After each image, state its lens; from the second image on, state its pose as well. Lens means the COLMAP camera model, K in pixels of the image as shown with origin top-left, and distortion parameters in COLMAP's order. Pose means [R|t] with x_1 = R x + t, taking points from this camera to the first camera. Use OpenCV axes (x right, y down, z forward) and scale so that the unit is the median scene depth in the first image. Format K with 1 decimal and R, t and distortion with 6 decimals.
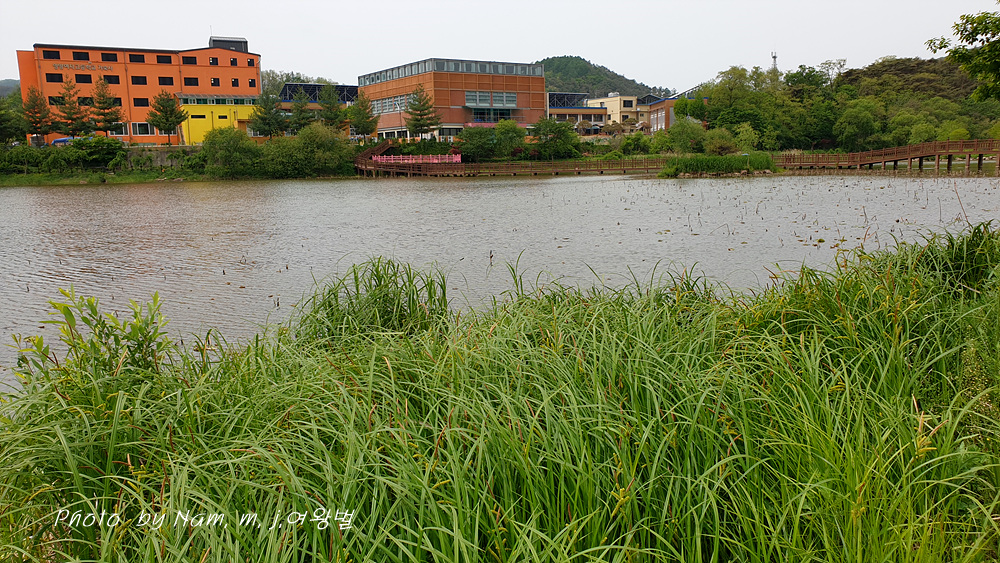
lens RADIAL K [[865.7, 0, 500.8], [0, 865.7, 280.6], [0, 0, 1]] dist [-0.017469, -0.001480]
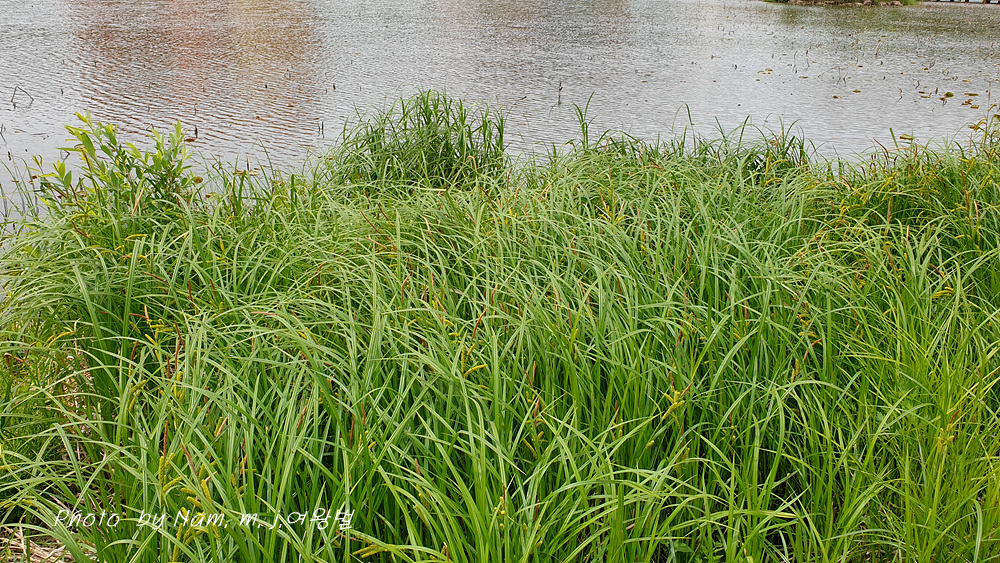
lens RADIAL K [[865.7, 0, 500.8], [0, 865.7, 280.6], [0, 0, 1]] dist [-0.017469, -0.001480]
pose [[0.993860, 0.076586, -0.079858, 0.021528], [-0.055182, 0.968654, 0.242208, -0.072547], [0.095905, -0.236314, 0.966932, 0.141762]]
